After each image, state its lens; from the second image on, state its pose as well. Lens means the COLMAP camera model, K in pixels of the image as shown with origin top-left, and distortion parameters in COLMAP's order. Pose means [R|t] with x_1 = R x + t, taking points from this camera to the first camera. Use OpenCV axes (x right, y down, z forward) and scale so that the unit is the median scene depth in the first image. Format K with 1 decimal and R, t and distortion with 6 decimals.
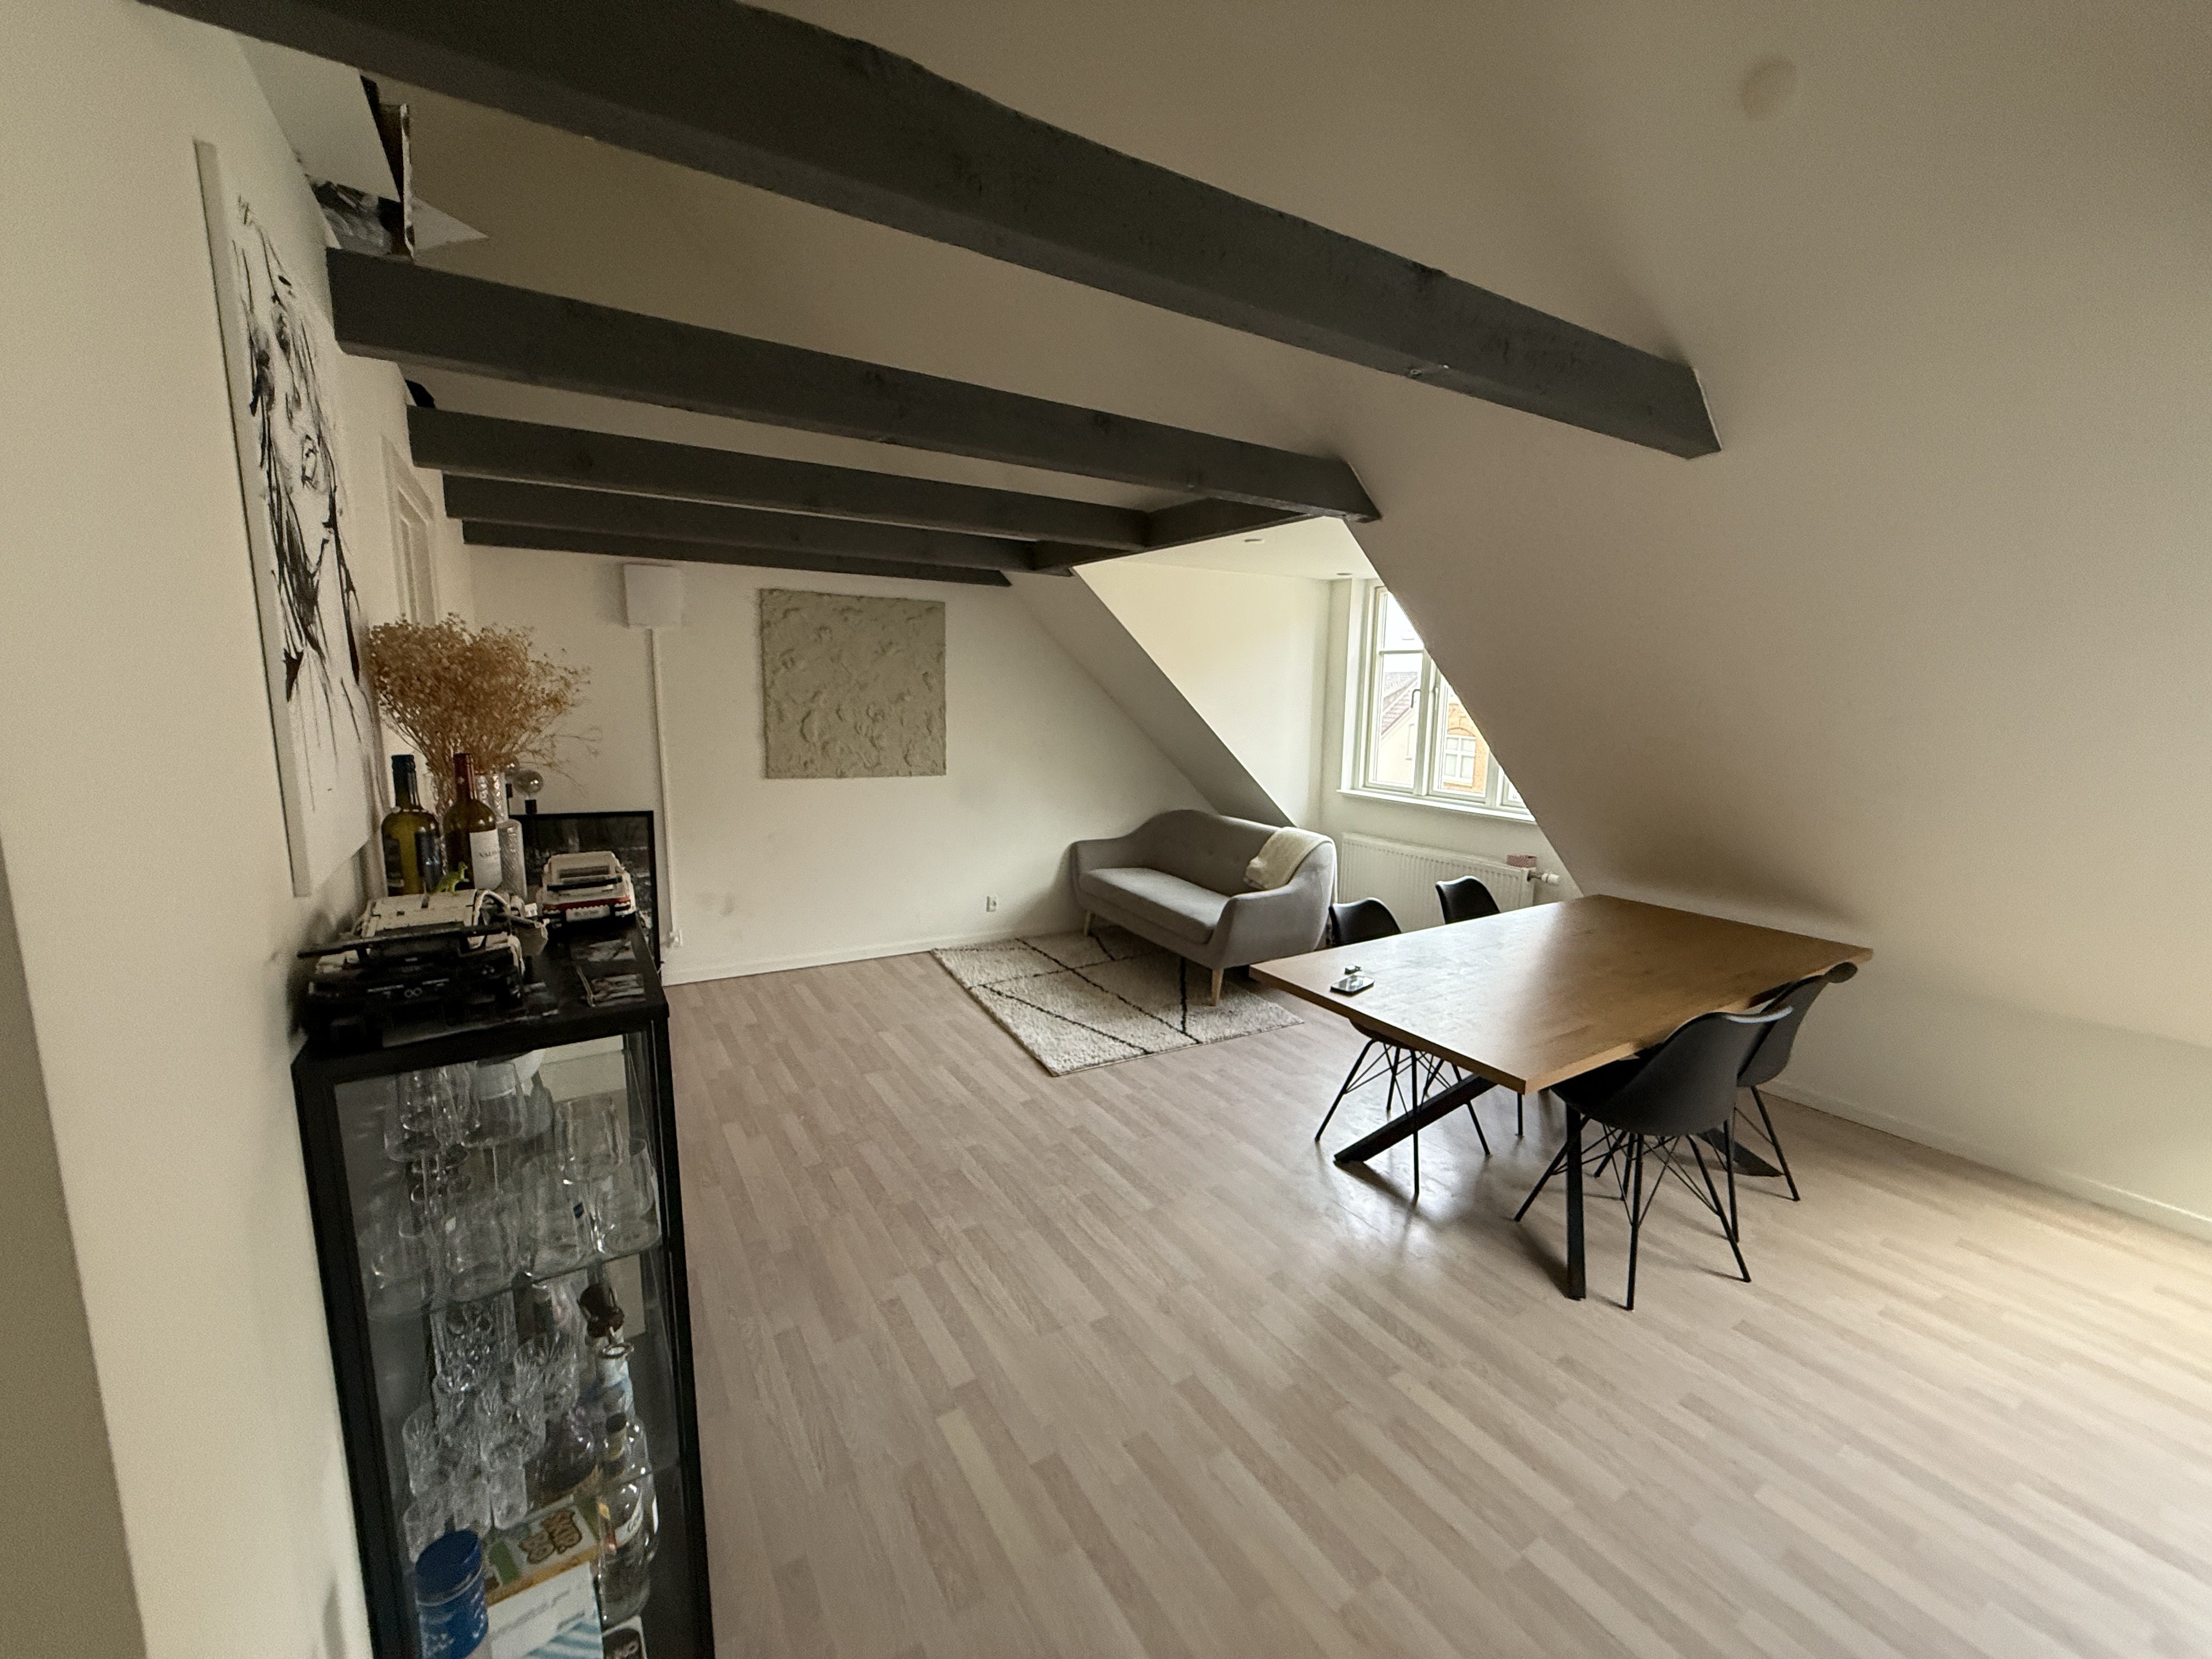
lens RADIAL K [[884.6, 0, 1106.5], [0, 884.6, 825.3], [0, 0, 1]] dist [-0.001067, -0.000004]
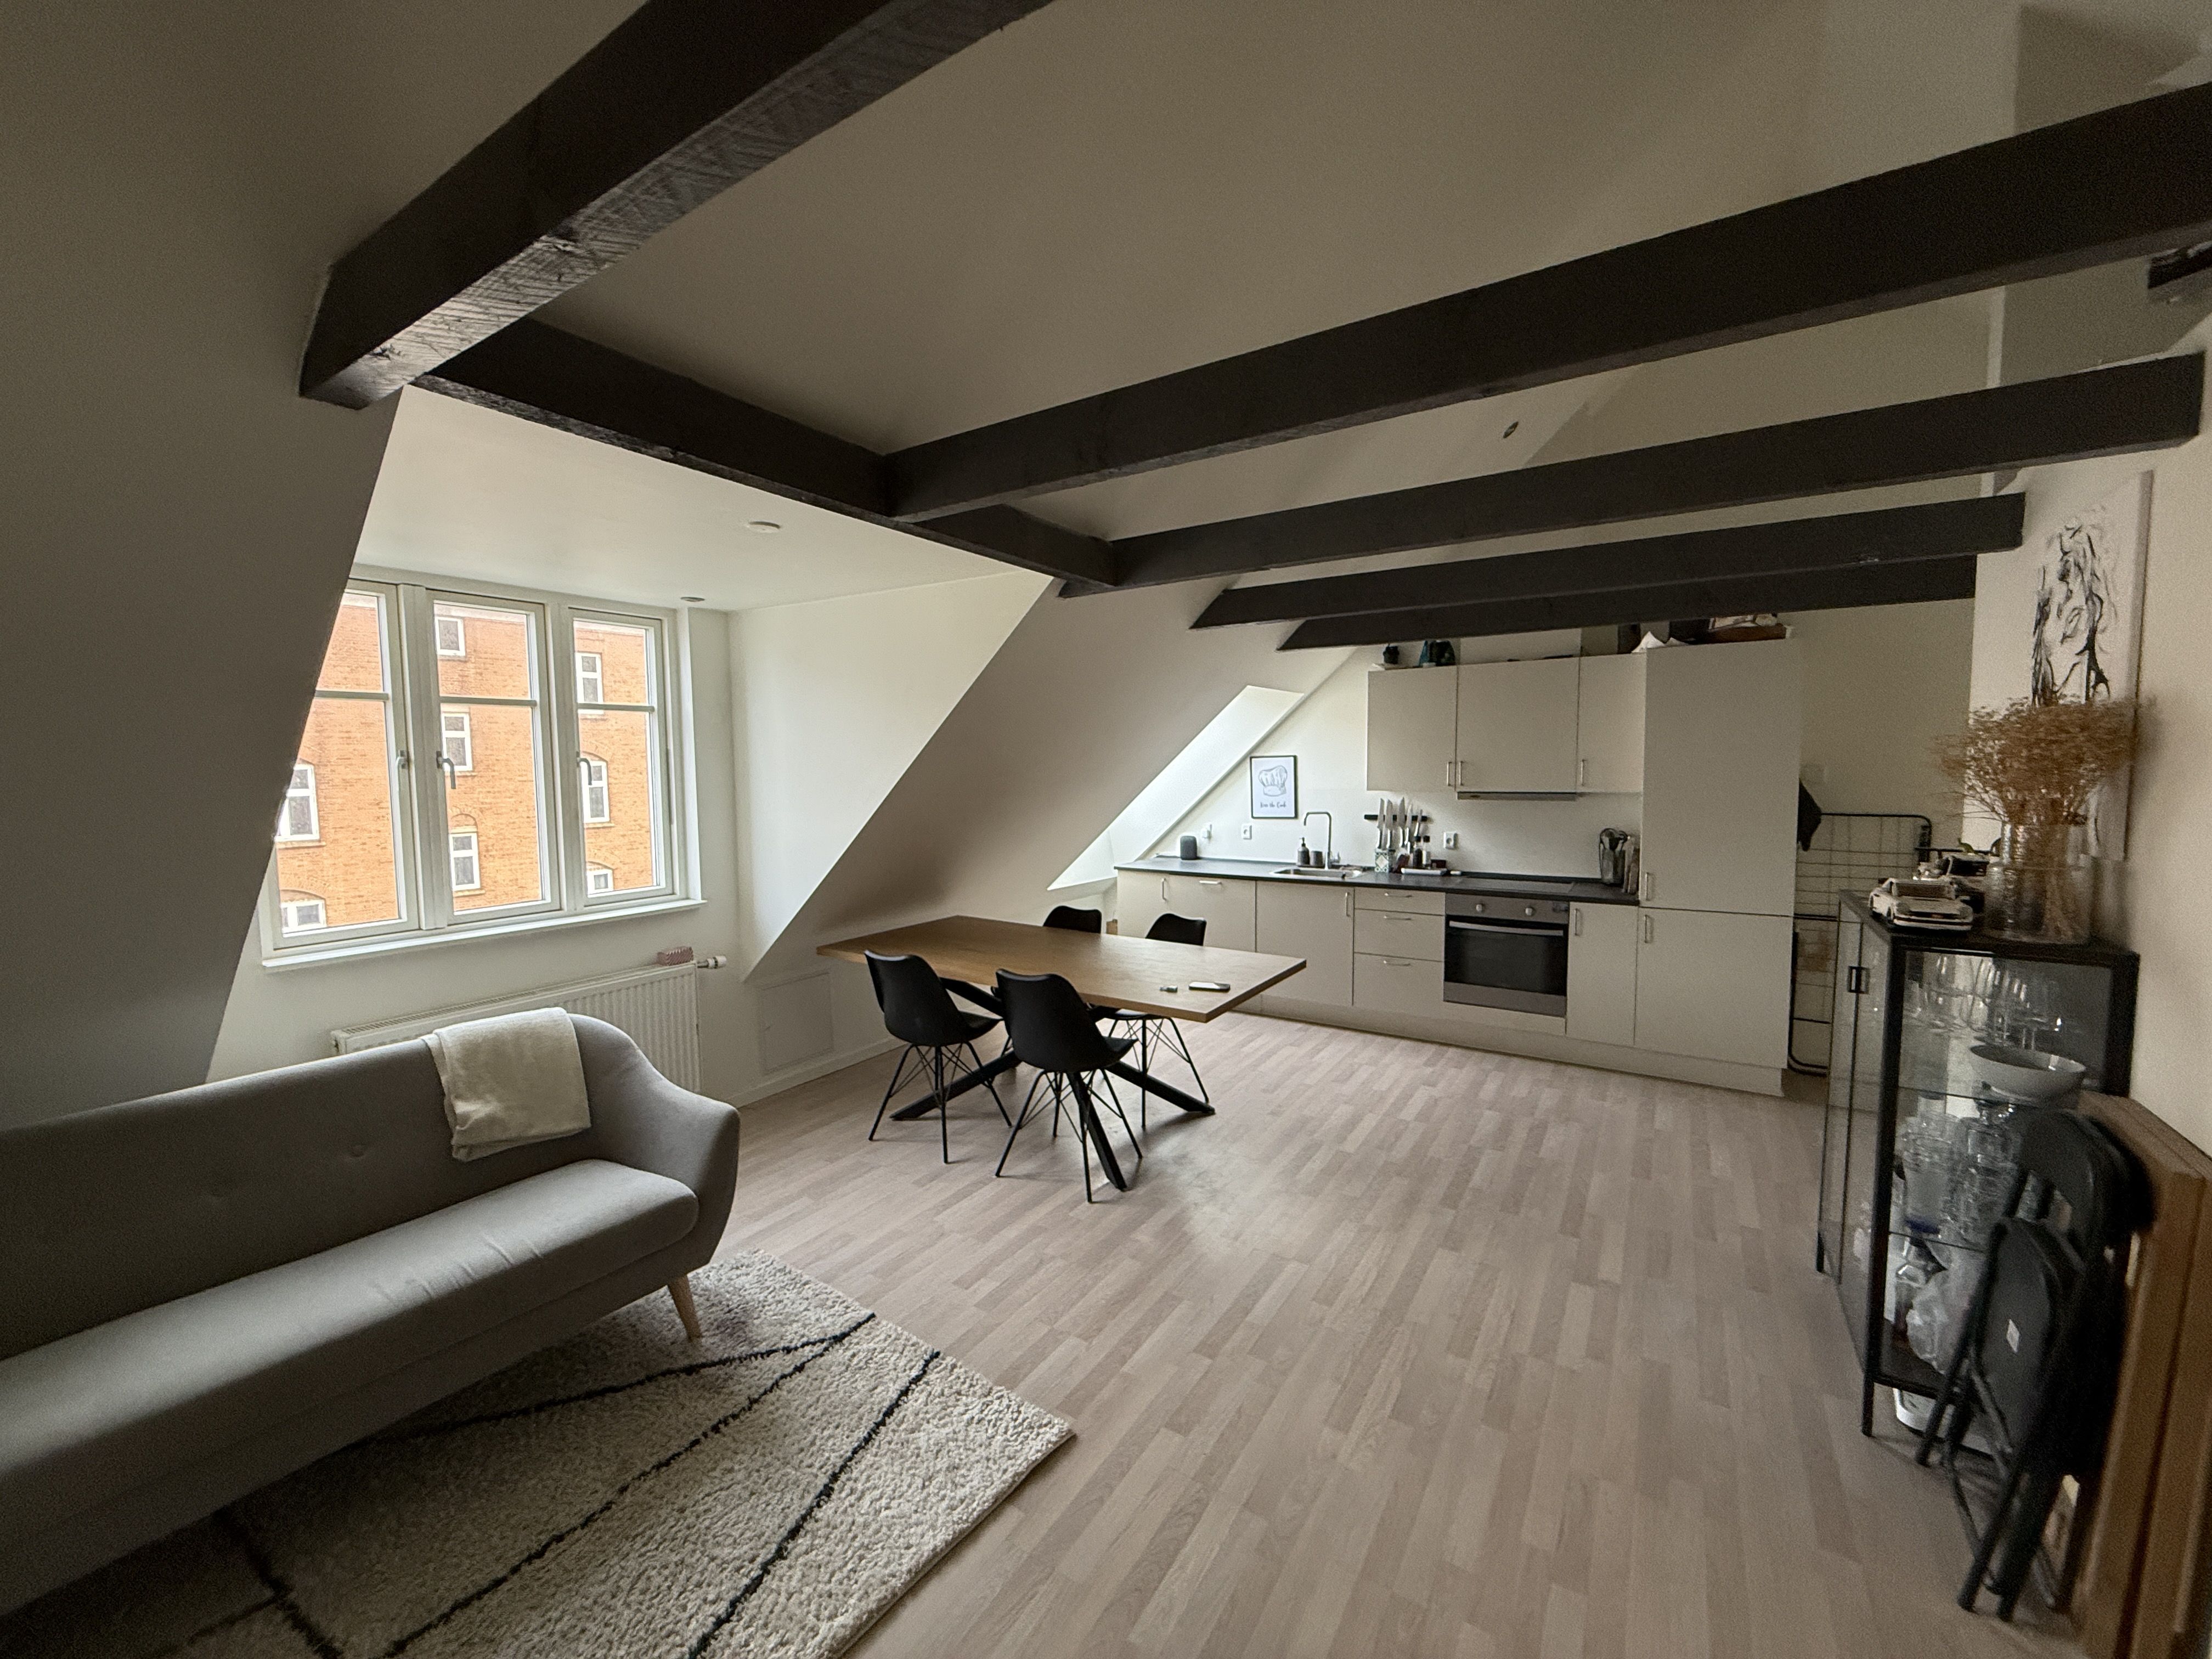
lens RADIAL K [[884.6, 0, 1104.1], [0, 884.6, 825.0], [0, 0, 1]] dist [-0.001067, -0.000004]
pose [[-0.426307, -0.076665, 0.901324, -0.745818], [0.144472, 0.977841, 0.151506, -0.246188], [-0.892967, 0.194804, -0.405784, 1.544825]]
